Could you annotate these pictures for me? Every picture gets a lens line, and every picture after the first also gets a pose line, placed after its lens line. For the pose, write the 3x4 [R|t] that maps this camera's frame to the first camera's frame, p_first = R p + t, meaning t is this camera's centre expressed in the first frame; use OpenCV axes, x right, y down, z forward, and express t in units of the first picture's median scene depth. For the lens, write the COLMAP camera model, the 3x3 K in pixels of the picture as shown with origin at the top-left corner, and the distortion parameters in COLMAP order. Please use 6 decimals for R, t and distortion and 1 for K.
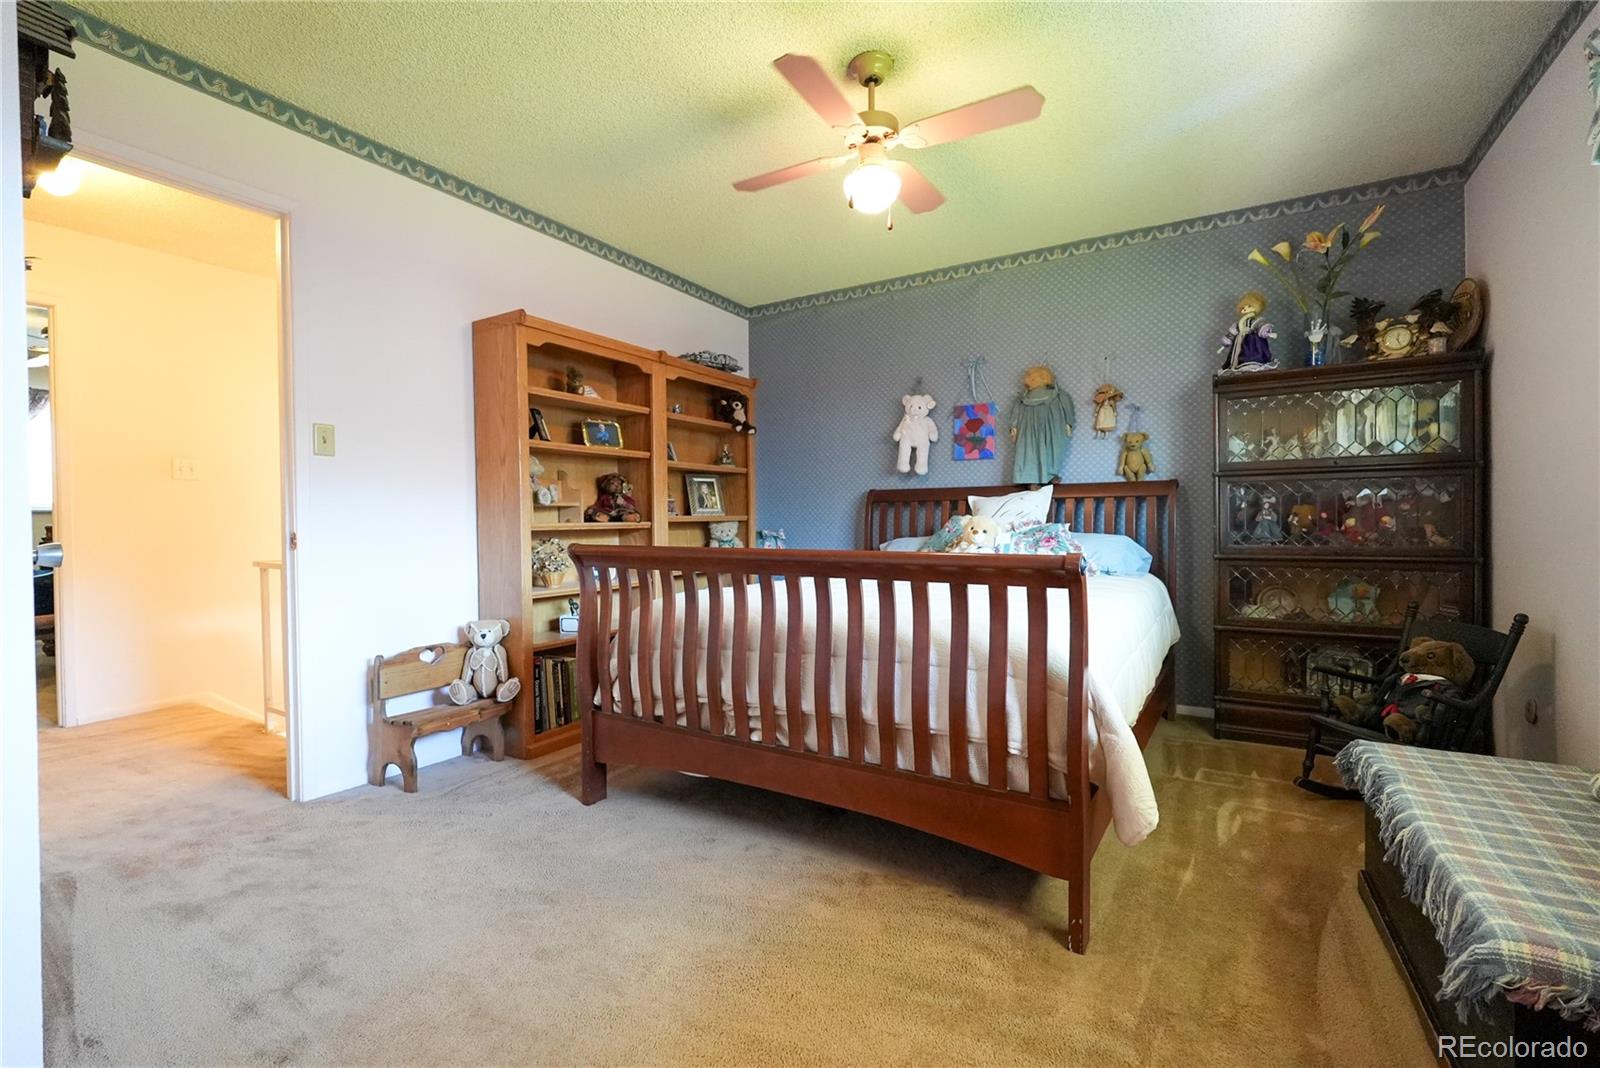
lens RADIAL K [[704.2, 0, 797.0], [0, 704.2, 529.7], [0, 0, 1]] dist [0.000119, -0.000331]
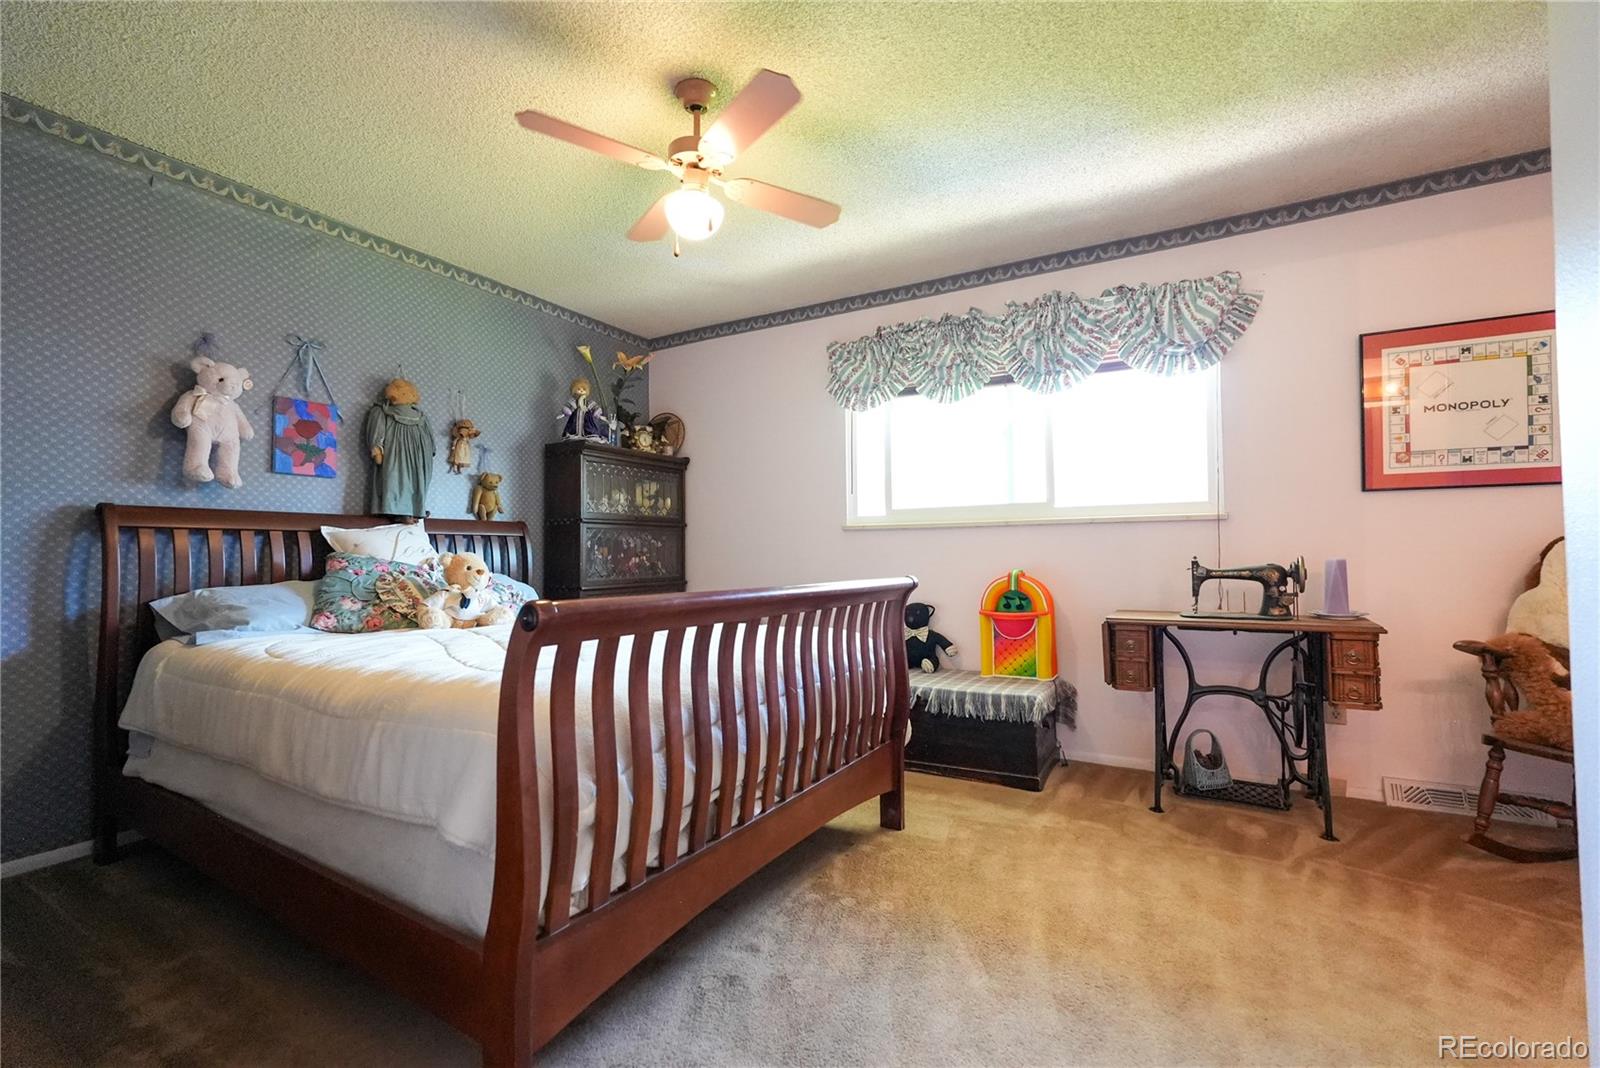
lens RADIAL K [[704.2, 0, 798.4], [0, 704.2, 535.7], [0, 0, 1]] dist [0.000119, -0.000331]
pose [[-0.018647, 0.035006, 0.999213, -0.528222], [0.015157, 0.999282, -0.034725, -0.004711], [-0.999711, 0.014498, -0.019164, 0.548873]]
